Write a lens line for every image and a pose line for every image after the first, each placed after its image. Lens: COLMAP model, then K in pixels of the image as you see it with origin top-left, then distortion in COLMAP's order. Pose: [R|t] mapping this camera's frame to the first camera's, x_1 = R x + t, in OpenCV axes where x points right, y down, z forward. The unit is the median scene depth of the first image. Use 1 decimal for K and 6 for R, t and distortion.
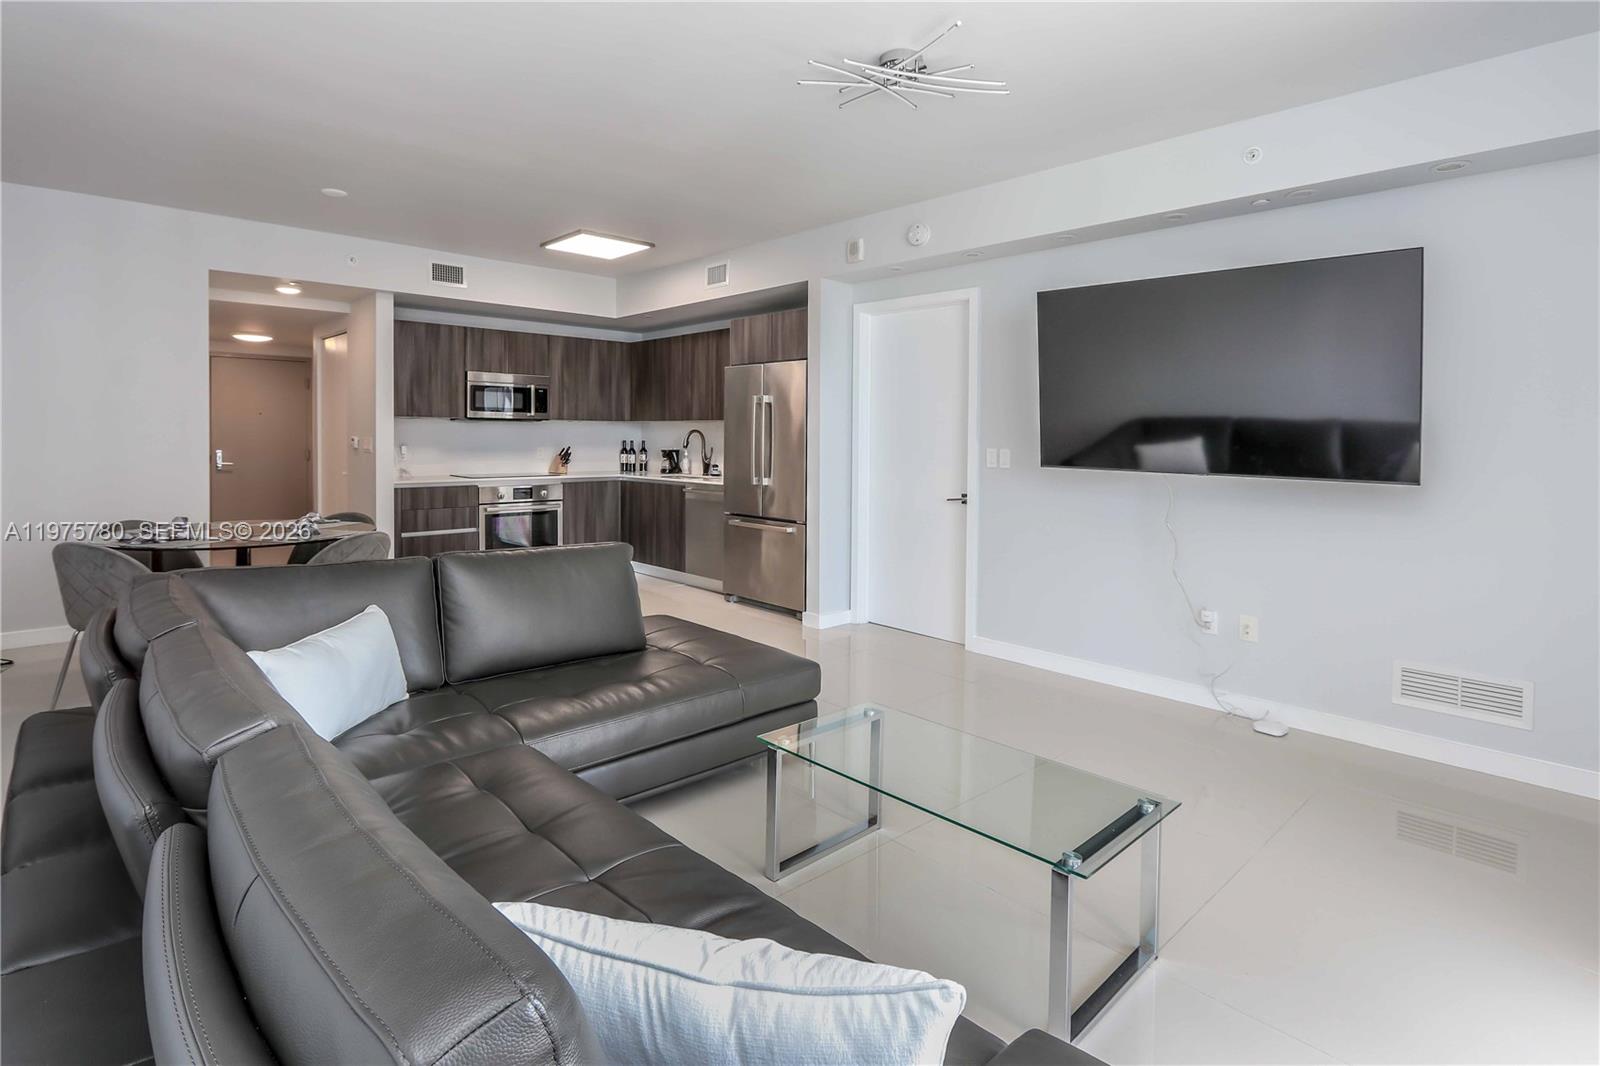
lens RADIAL K [[771.1, 0, 743.5], [0, 771.1, 449.0], [0, 0, 1]] dist [-0.001964, 0.000055]
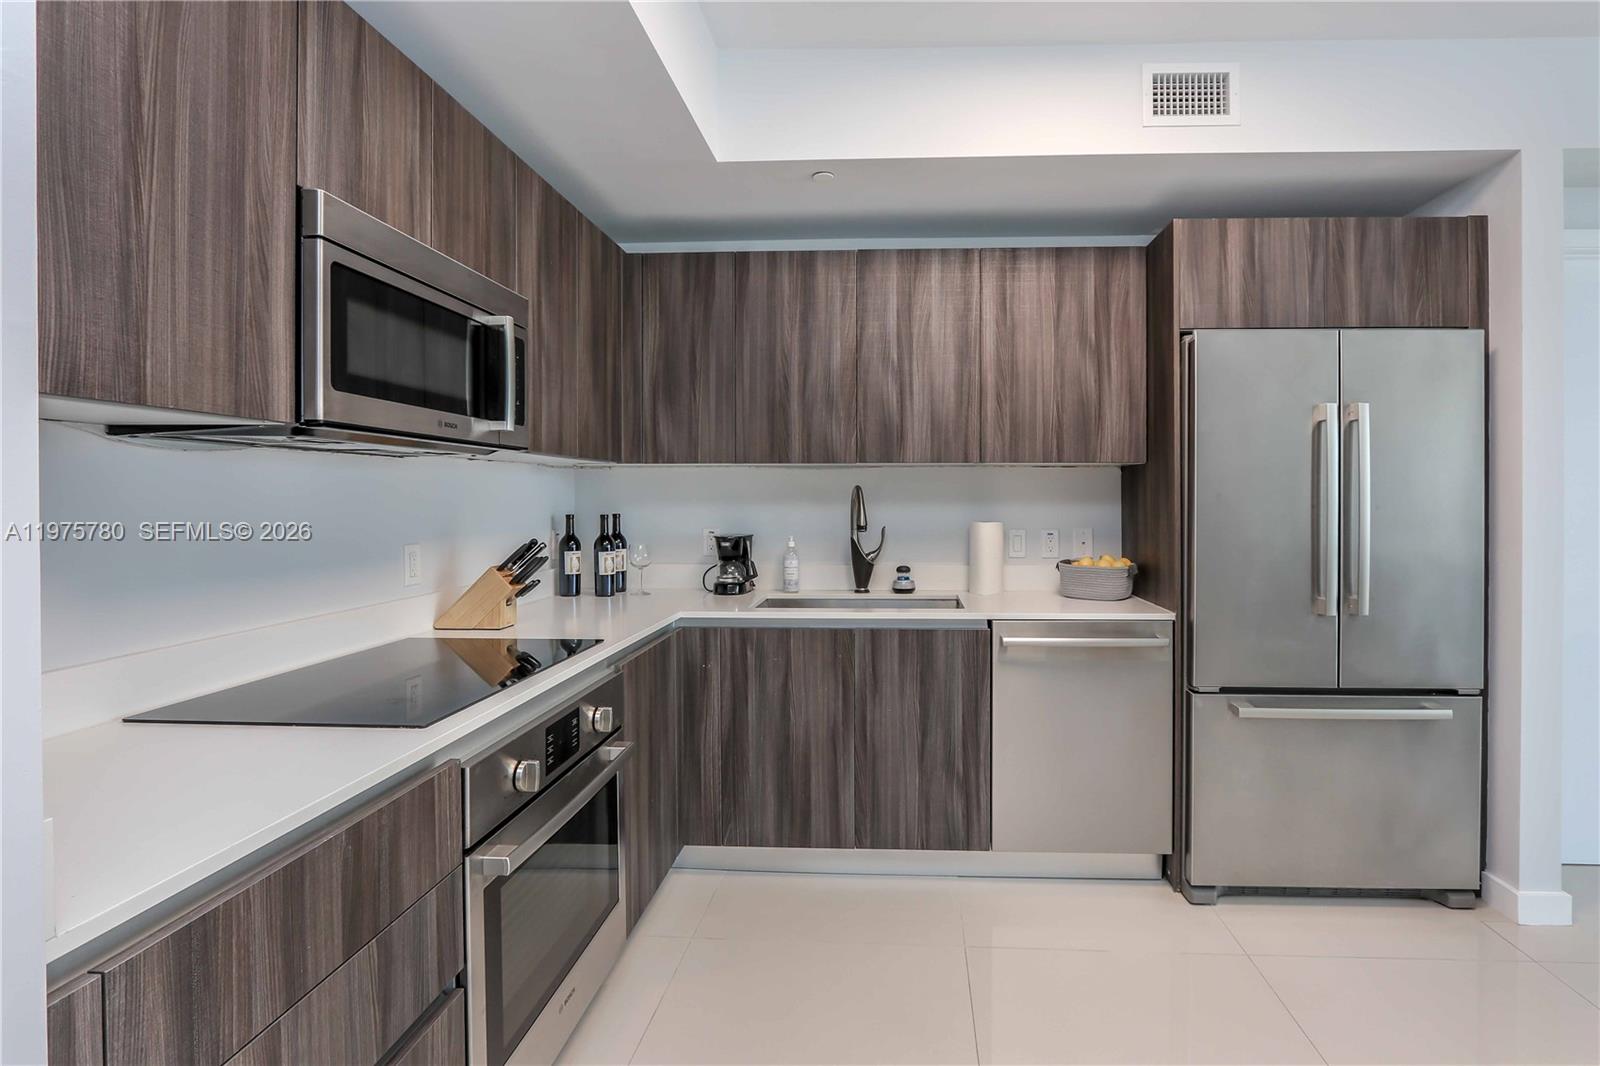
lens RADIAL K [[800.1, 0, 834.8], [0, 800.1, 501.2], [0, 0, 1]] dist [-0.001518, 0.000106]
pose [[0.702287, -0.012394, 0.711786, -0.425520], [0.017985, 0.999838, -0.000336, -0.018287], [-0.711667, 0.013038, 0.702396, 0.784528]]
